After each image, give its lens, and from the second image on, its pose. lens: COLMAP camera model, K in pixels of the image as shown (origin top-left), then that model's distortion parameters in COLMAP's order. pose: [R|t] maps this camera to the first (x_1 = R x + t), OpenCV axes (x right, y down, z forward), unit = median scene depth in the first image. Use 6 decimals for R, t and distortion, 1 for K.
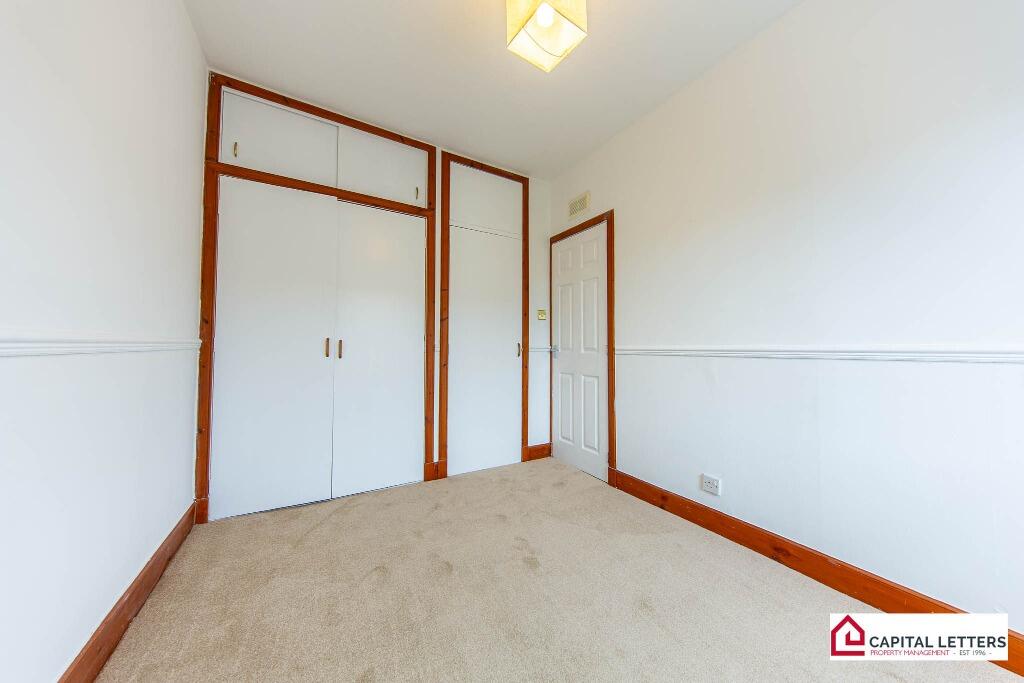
lens RADIAL K [[352.9, 0, 512.0], [0, 352.9, 341.5], [0, 0, 1]] dist [-0.000150, -0.000012]
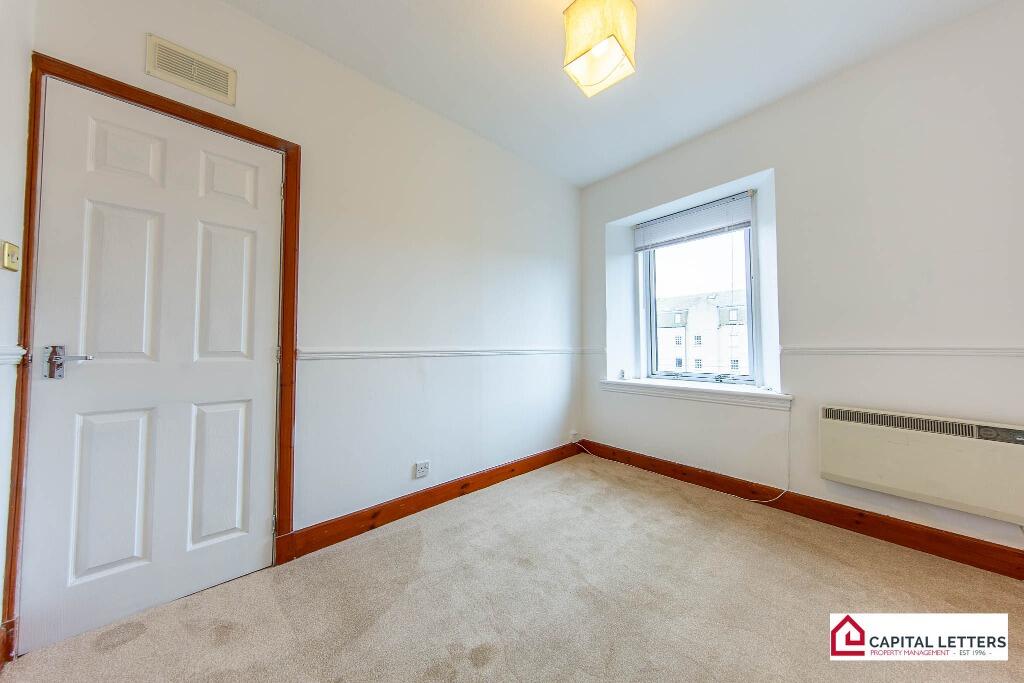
lens RADIAL K [[319.5, 0, 512.0], [0, 319.5, 341.5], [0, 0, 1]] dist [0.000017, 0.000000]
pose [[-0.221219, 0.021012, 0.974998, -0.382560], [-0.011279, 0.999646, -0.024102, 0.011065], [-0.975159, -0.016329, -0.220904, 0.708193]]
